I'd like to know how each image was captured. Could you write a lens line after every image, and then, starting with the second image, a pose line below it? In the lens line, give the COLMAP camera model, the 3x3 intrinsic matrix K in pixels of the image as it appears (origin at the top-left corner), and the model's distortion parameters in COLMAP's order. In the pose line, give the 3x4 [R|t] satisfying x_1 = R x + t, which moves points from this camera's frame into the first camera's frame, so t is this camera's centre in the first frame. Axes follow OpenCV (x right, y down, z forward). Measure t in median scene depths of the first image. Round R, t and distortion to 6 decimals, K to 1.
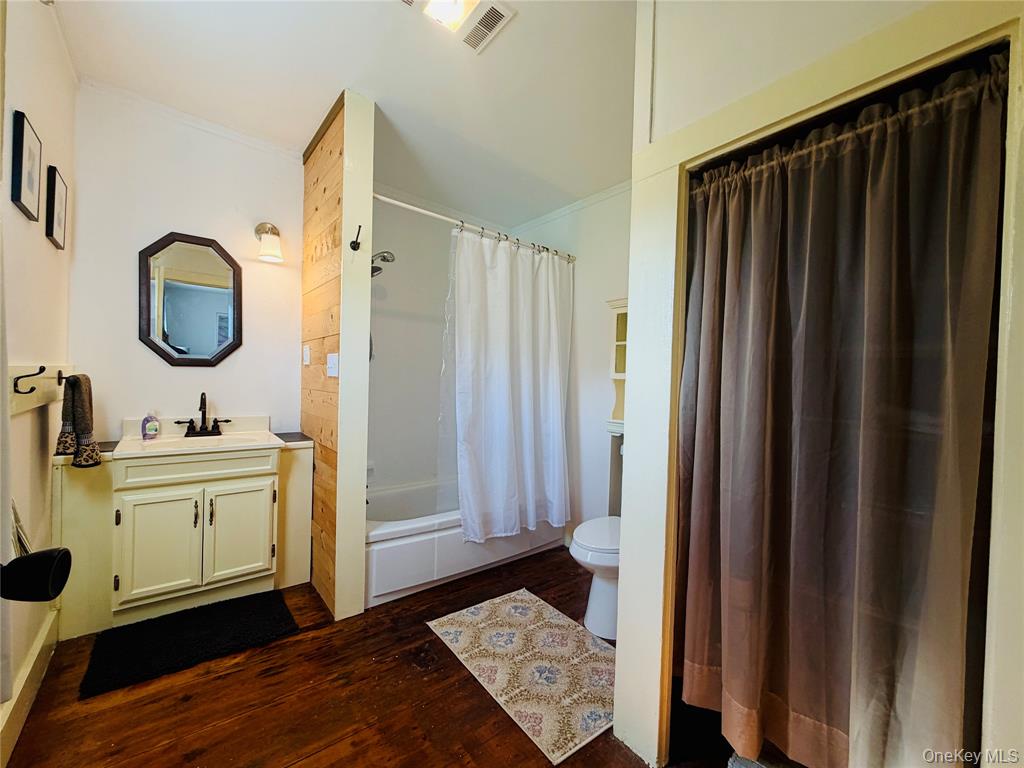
lens RADIAL K [[407.8, 0, 509.9], [0, 407.8, 383.9], [0, 0, 1]] dist [0.000180, 0.000397]
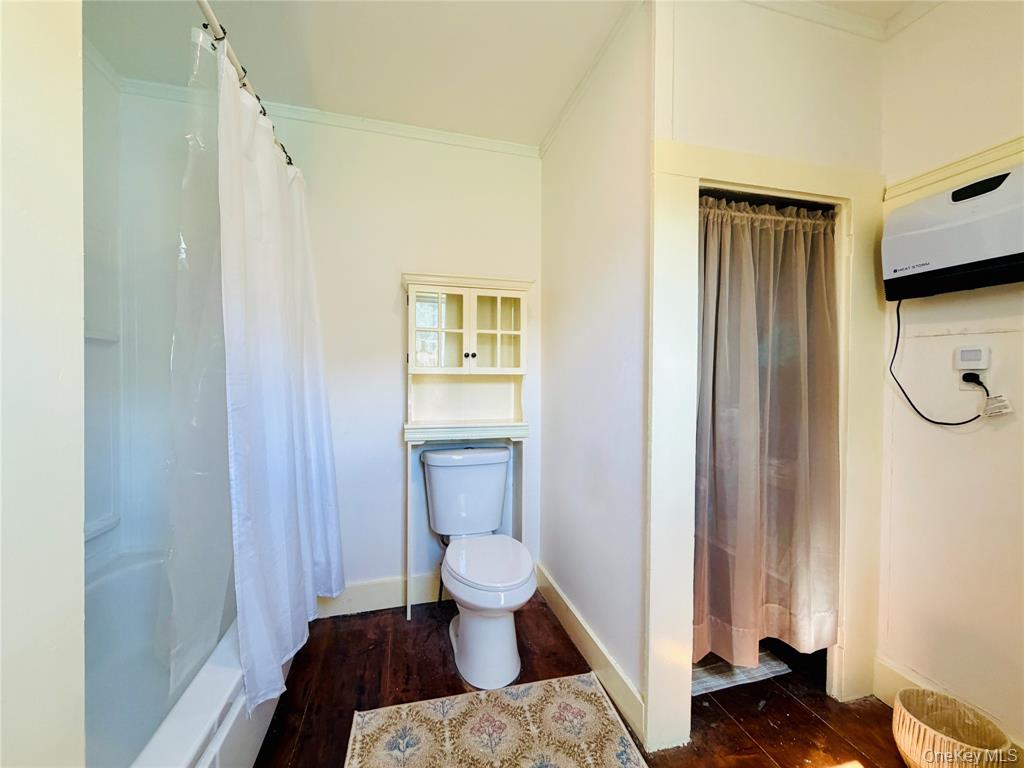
lens RADIAL K [[407.8, 0, 512.9], [0, 407.8, 384.9], [0, 0, 1]] dist [0.000180, 0.000397]
pose [[0.413412, -0.040316, 0.909651, -0.541283], [0.009962, 0.999160, 0.039756, -0.030371], [-0.910489, -0.007373, 0.413467, 0.688533]]
